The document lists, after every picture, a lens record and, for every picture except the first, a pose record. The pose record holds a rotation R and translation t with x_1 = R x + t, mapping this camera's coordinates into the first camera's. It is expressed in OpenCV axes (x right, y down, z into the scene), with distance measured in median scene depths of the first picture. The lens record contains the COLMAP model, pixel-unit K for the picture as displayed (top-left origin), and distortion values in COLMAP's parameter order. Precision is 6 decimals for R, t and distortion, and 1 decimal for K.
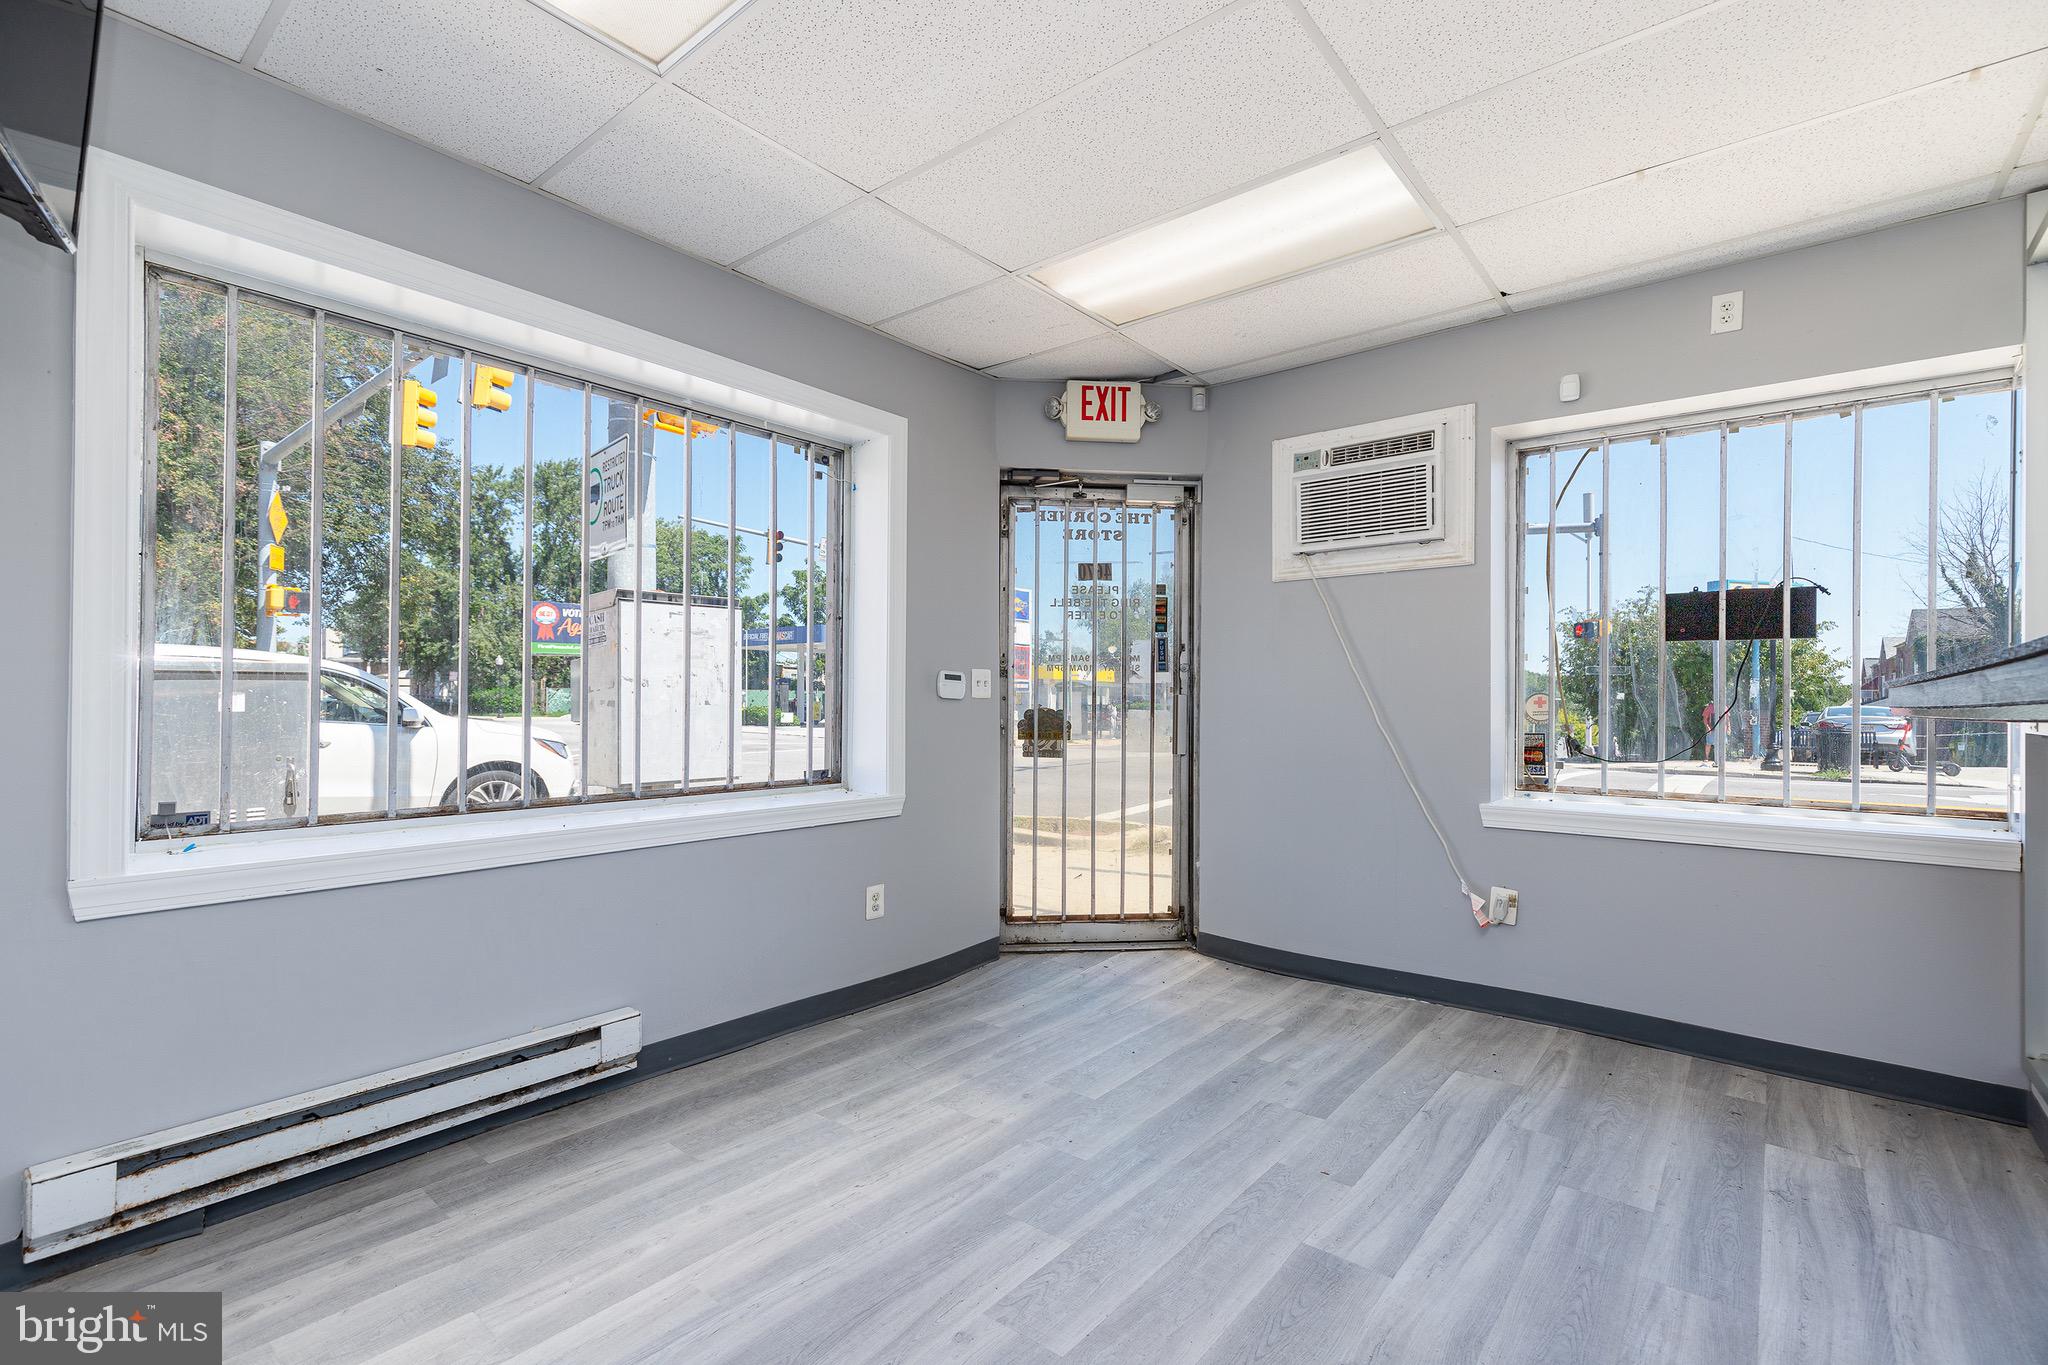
lens RADIAL K [[928.0, 0, 1017.5], [0, 928.0, 687.9], [0, 0, 1]] dist [0.005404, -0.000457]
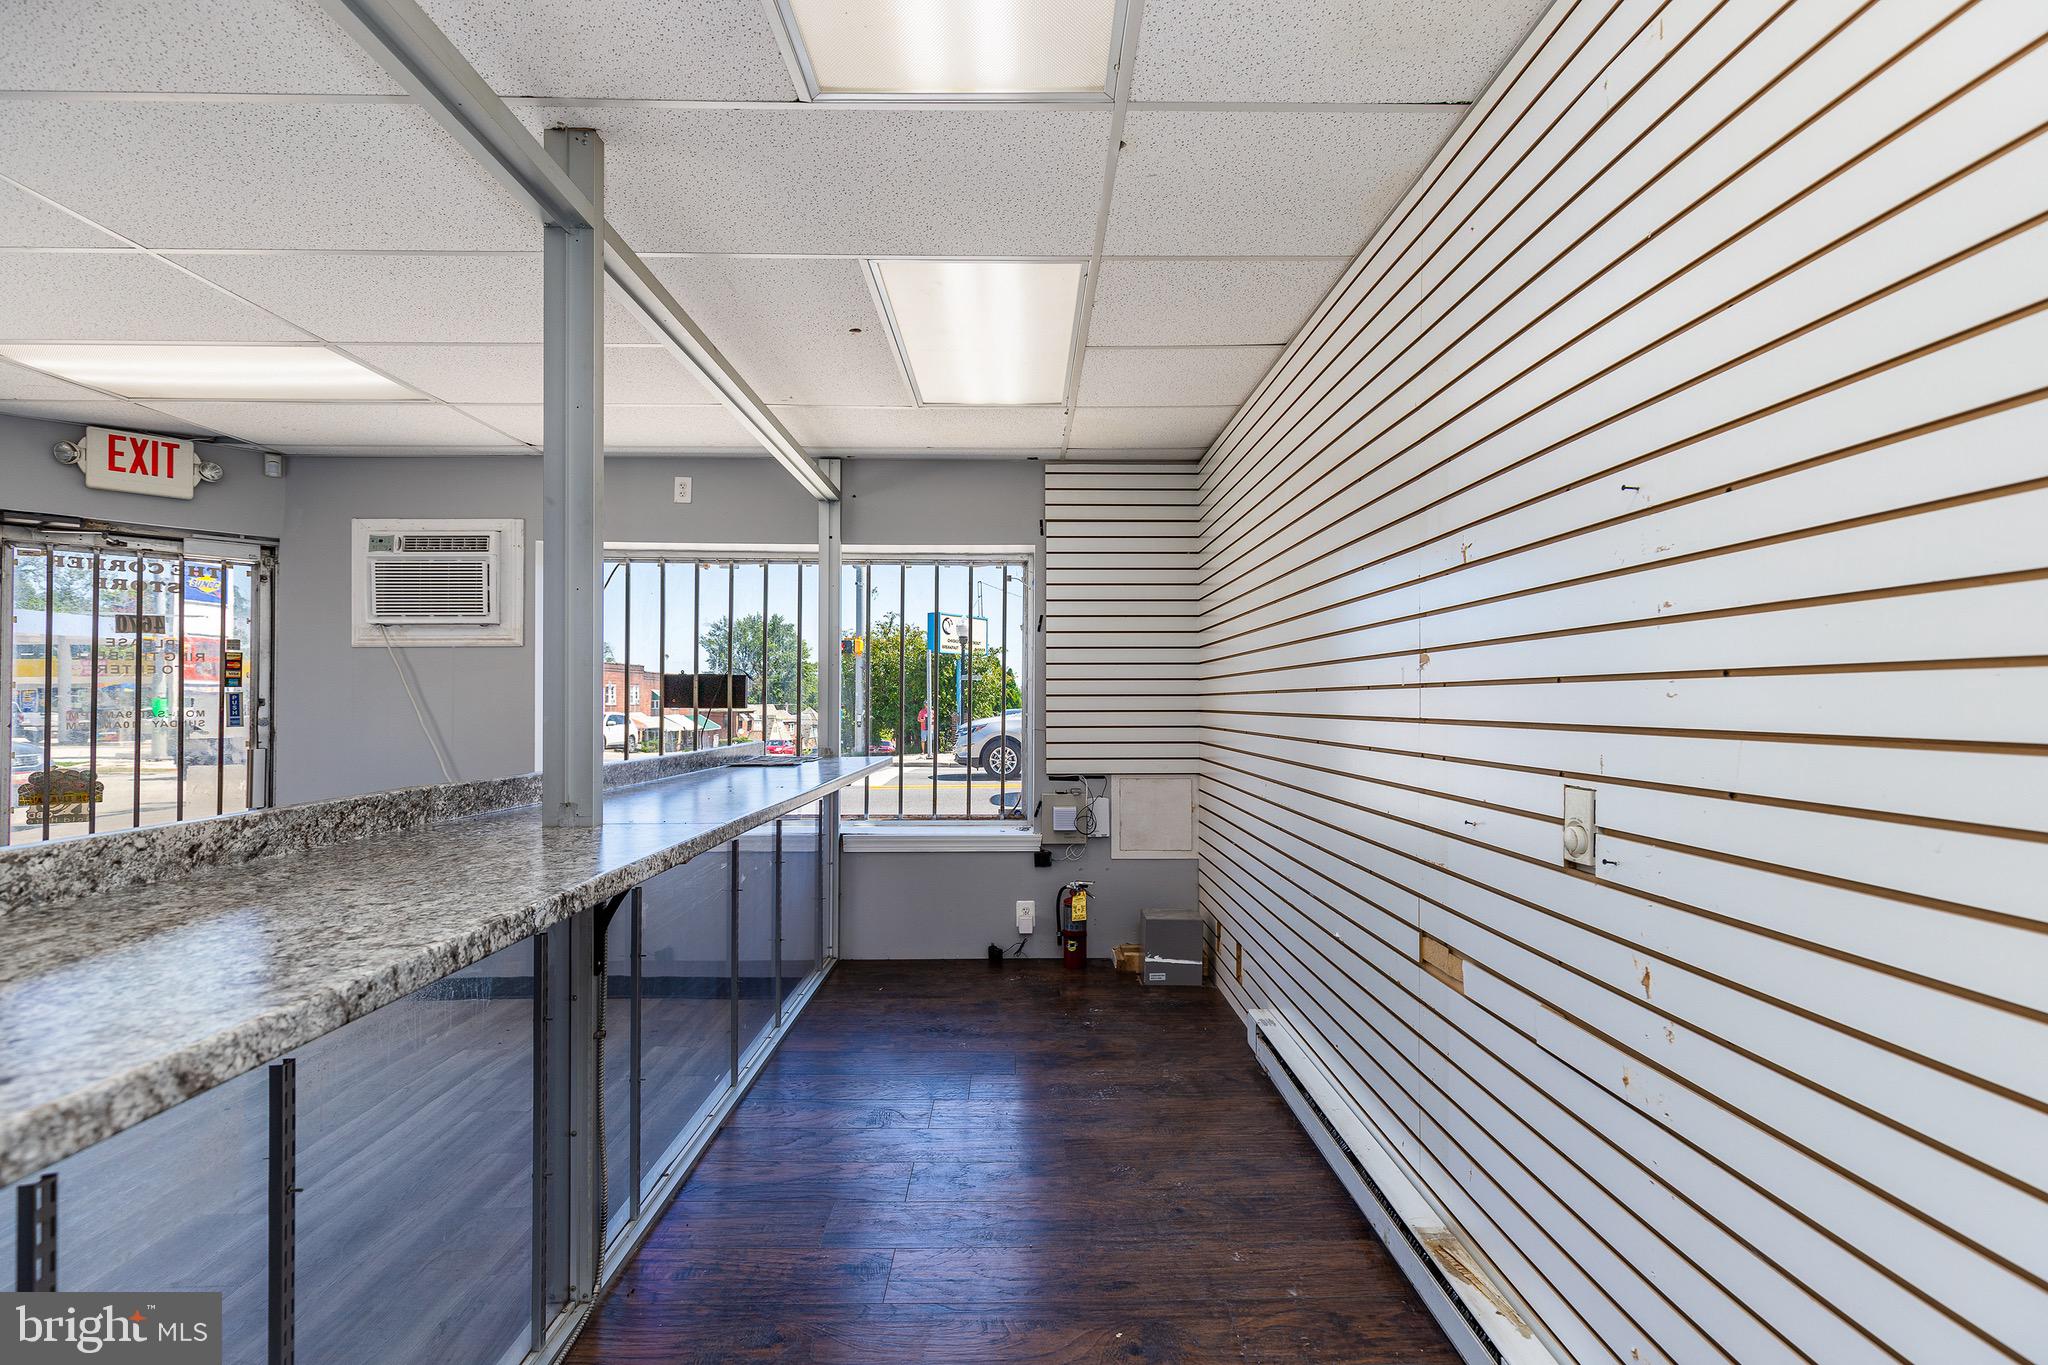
lens RADIAL K [[928.0, 0, 1035.6], [0, 928.0, 689.7], [0, 0, 1]] dist [0.005404, -0.000457]
pose [[0.756355, 0.002641, 0.654156, 0.163465], [-0.004033, 0.999992, 0.000625, -0.065920], [-0.654149, -0.003111, 0.756359, -0.356293]]
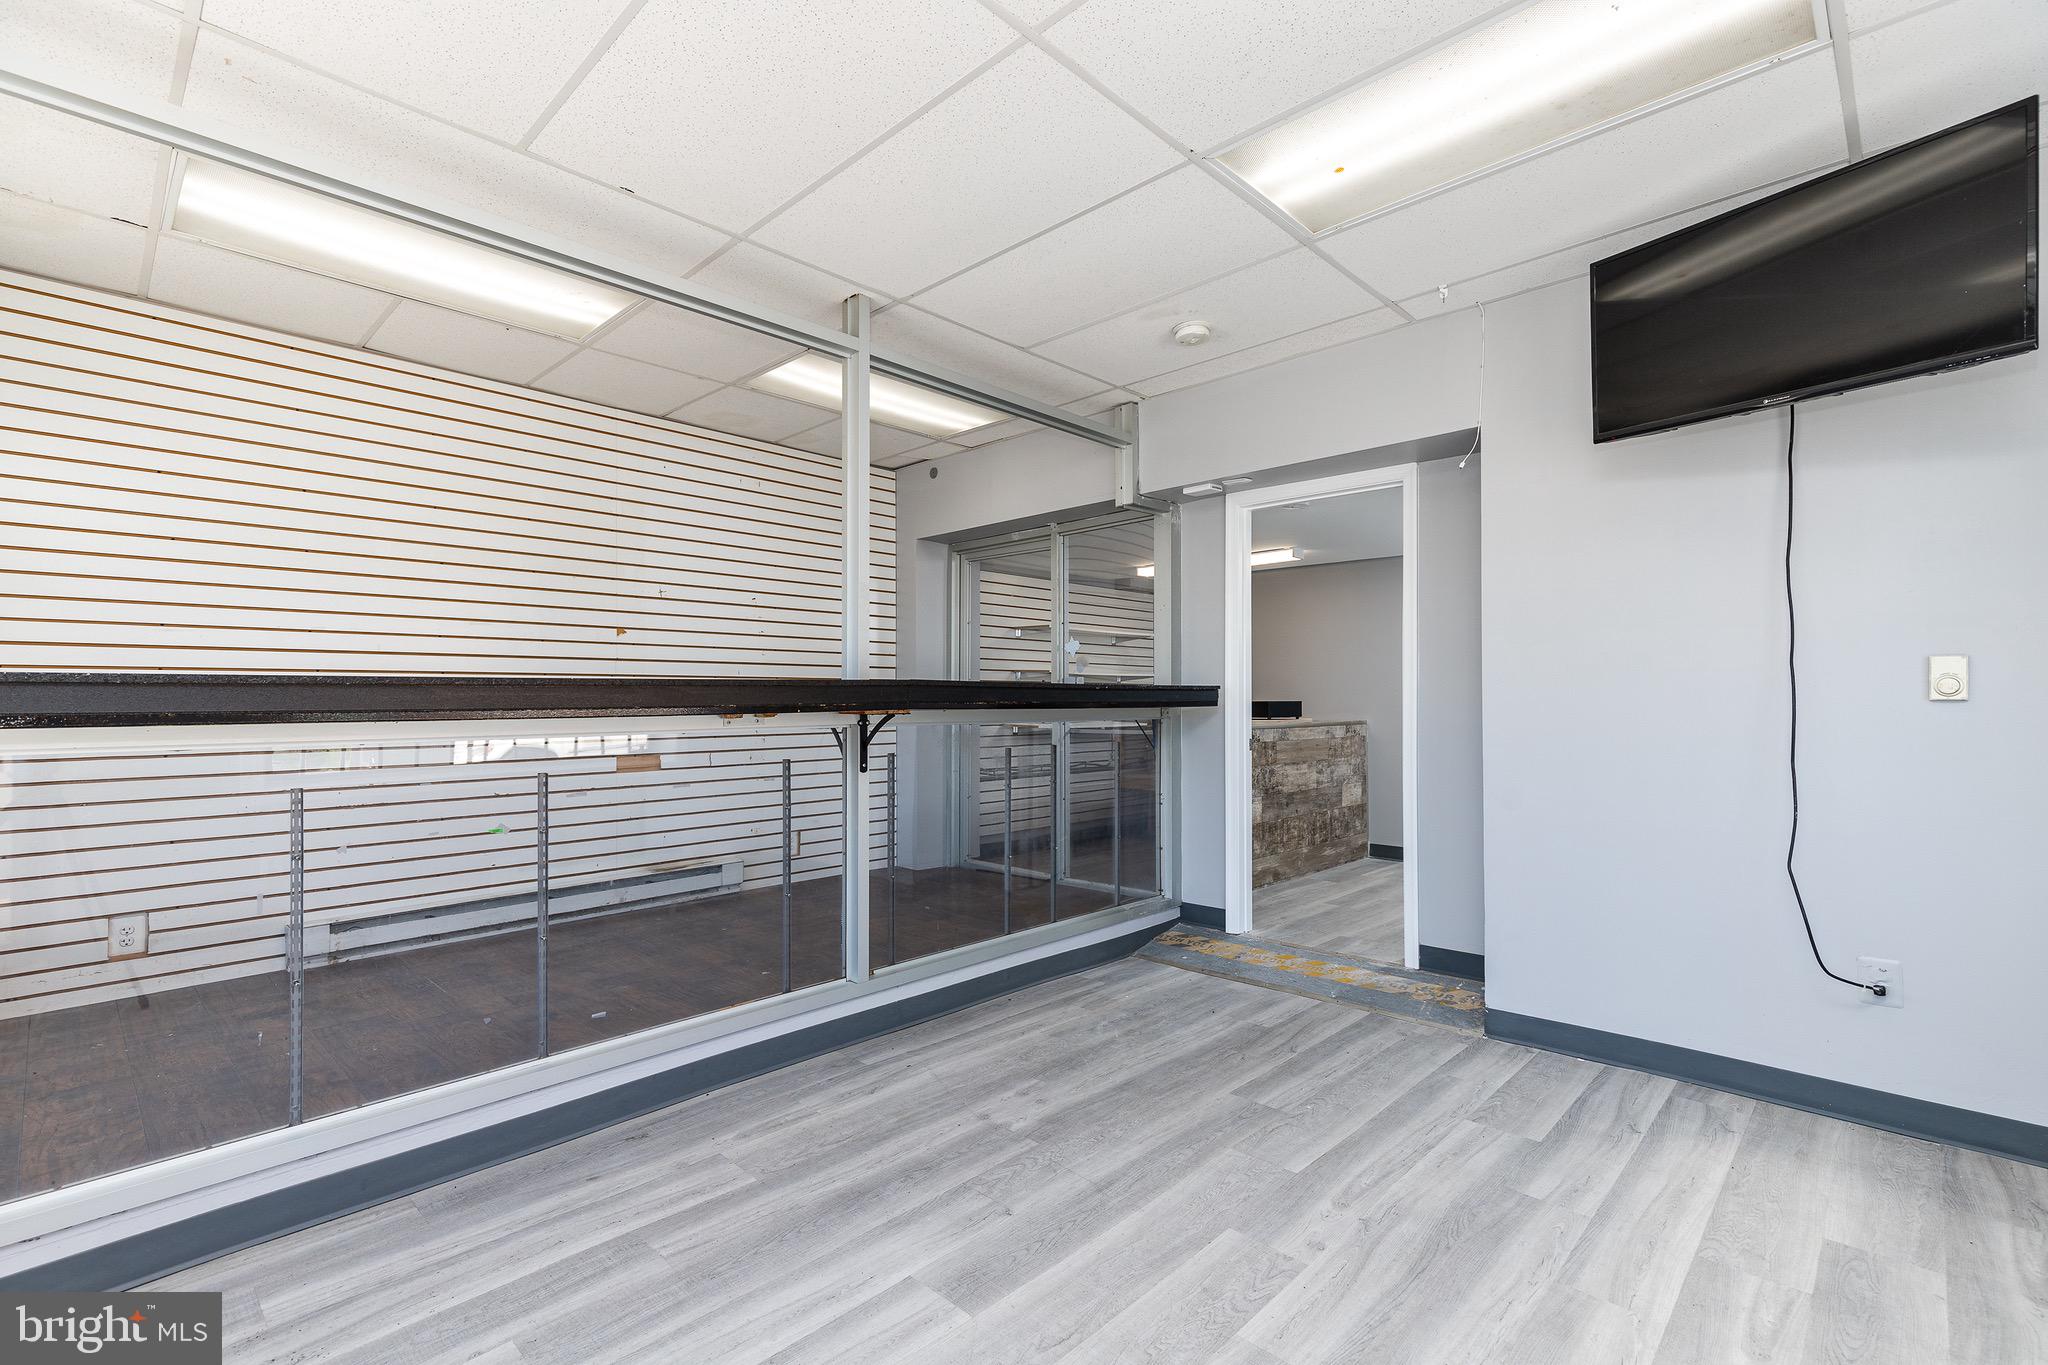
lens RADIAL K [[928.0, 0, 1028.1], [0, 928.0, 689.1], [0, 0, 1]] dist [0.005404, -0.000457]
pose [[-0.997064, -0.000253, 0.076570, 0.094770], [-0.001622, 0.999840, -0.017821, 0.005690], [-0.076554, -0.017893, -0.996905, 0.970539]]
